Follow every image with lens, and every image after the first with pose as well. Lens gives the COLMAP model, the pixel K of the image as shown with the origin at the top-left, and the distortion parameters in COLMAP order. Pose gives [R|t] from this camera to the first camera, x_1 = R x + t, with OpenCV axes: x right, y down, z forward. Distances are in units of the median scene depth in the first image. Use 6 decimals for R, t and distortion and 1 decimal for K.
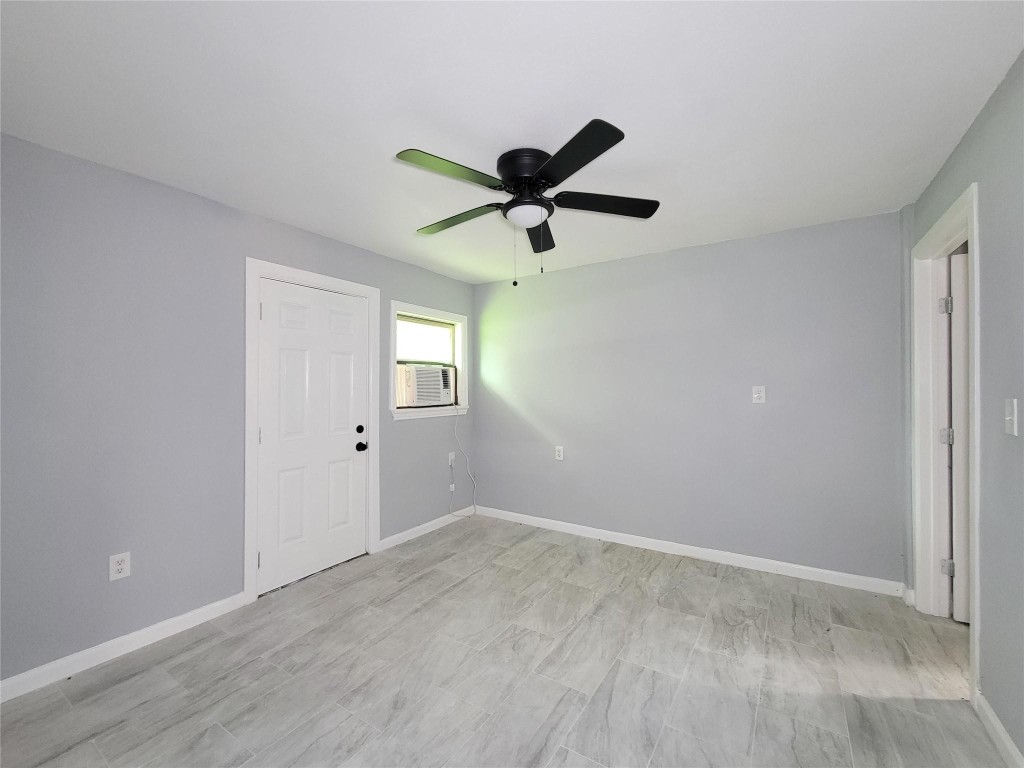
lens RADIAL K [[422.9, 0, 532.0], [0, 422.9, 377.9], [0, 0, 1]] dist [0.002994, -0.001659]
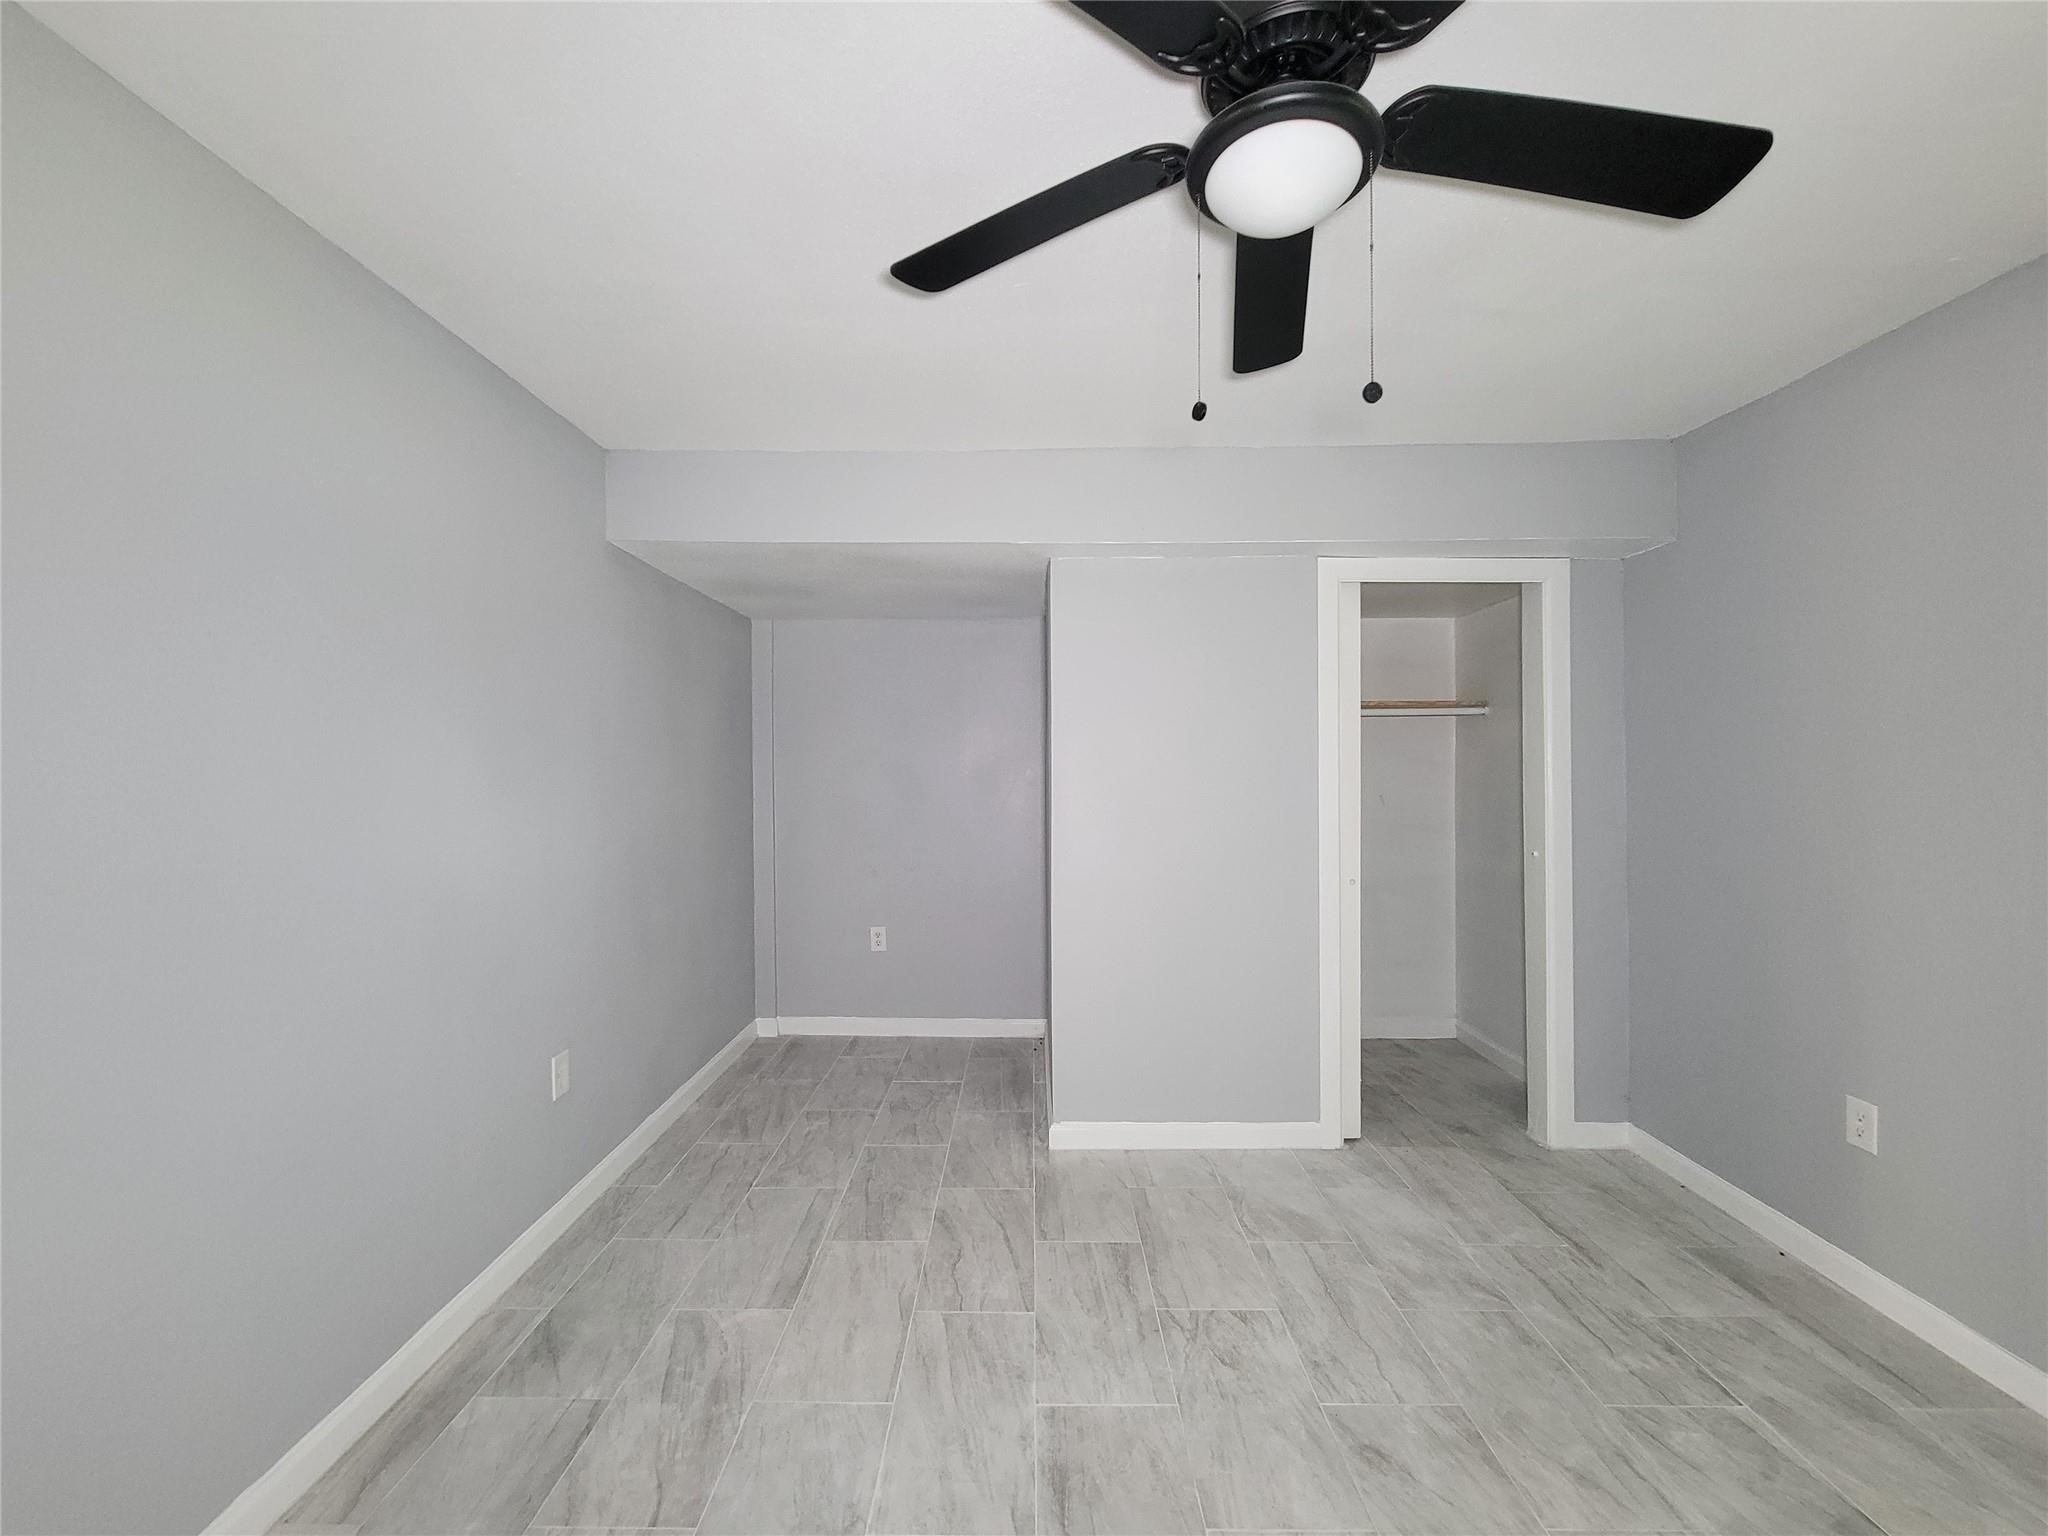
lens RADIAL K [[845.8, 0, 1017.1], [0, 845.8, 767.6], [0, 0, 1]] dist [0.002994, -0.001659]
pose [[-0.864304, 0.008273, -0.502902, 0.388389], [0.019563, 0.999661, -0.017176, 0.009357], [0.502589, -0.024684, -0.864173, 1.275614]]
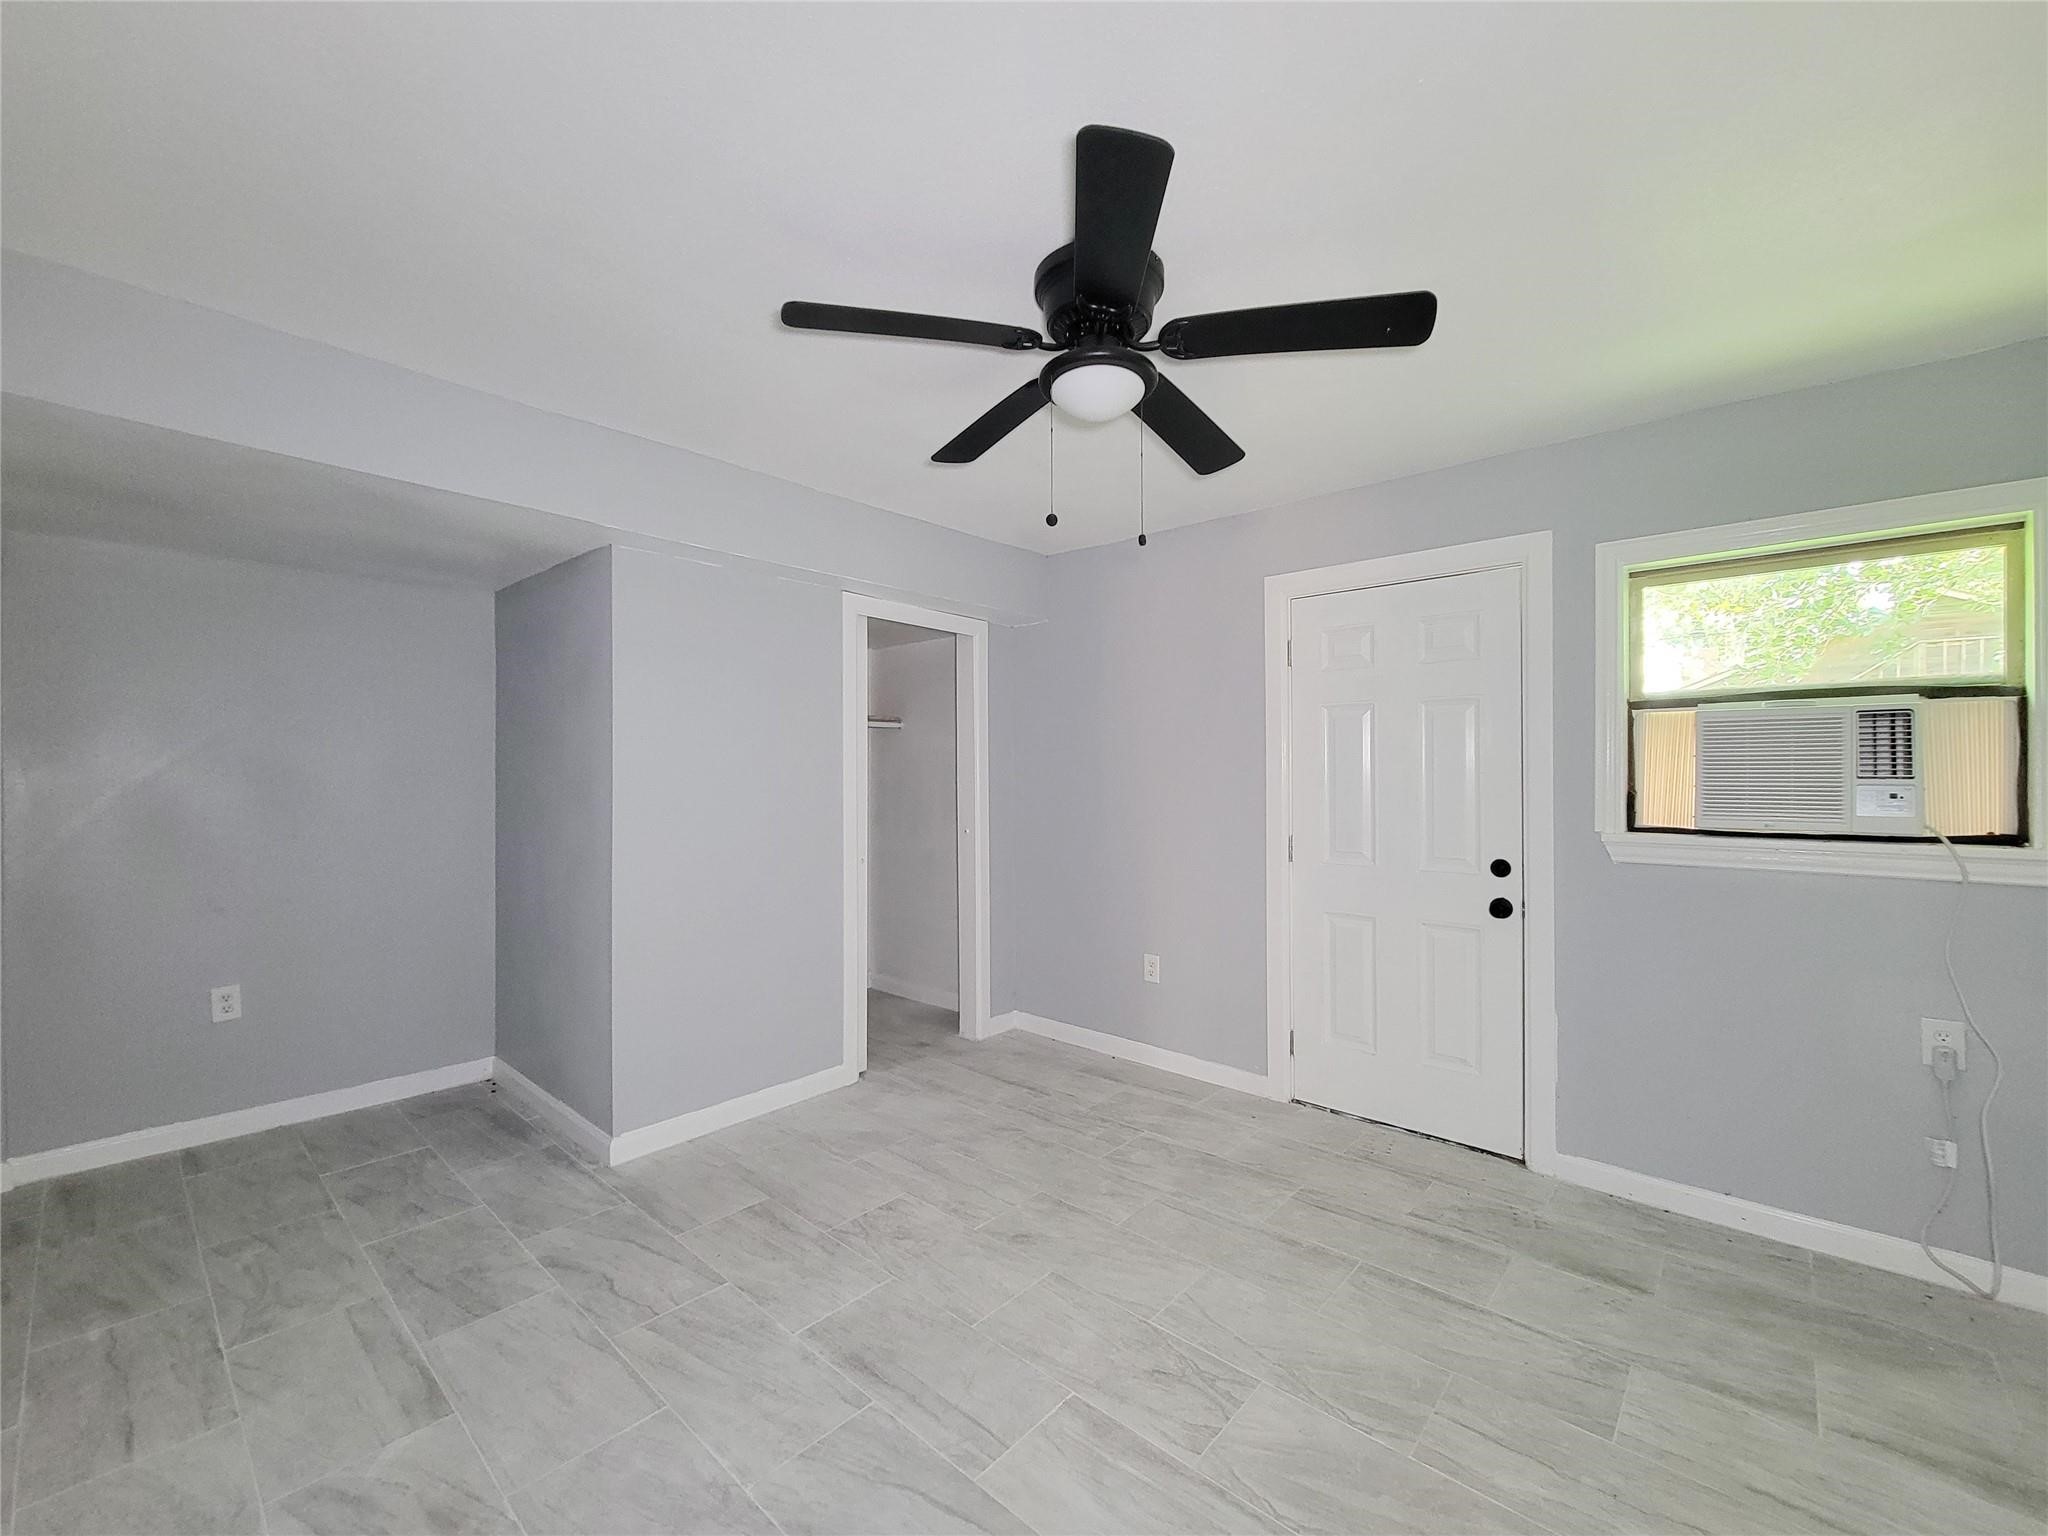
lens RADIAL K [[845.8, 0, 1023.1], [0, 845.8, 767.0], [0, 0, 1]] dist [0.002994, -0.001659]
pose [[-0.185067, -0.002850, -0.982722, 0.804918], [0.024011, 0.999684, -0.007421, 0.015447], [0.982433, -0.024969, -0.184940, 0.993197]]
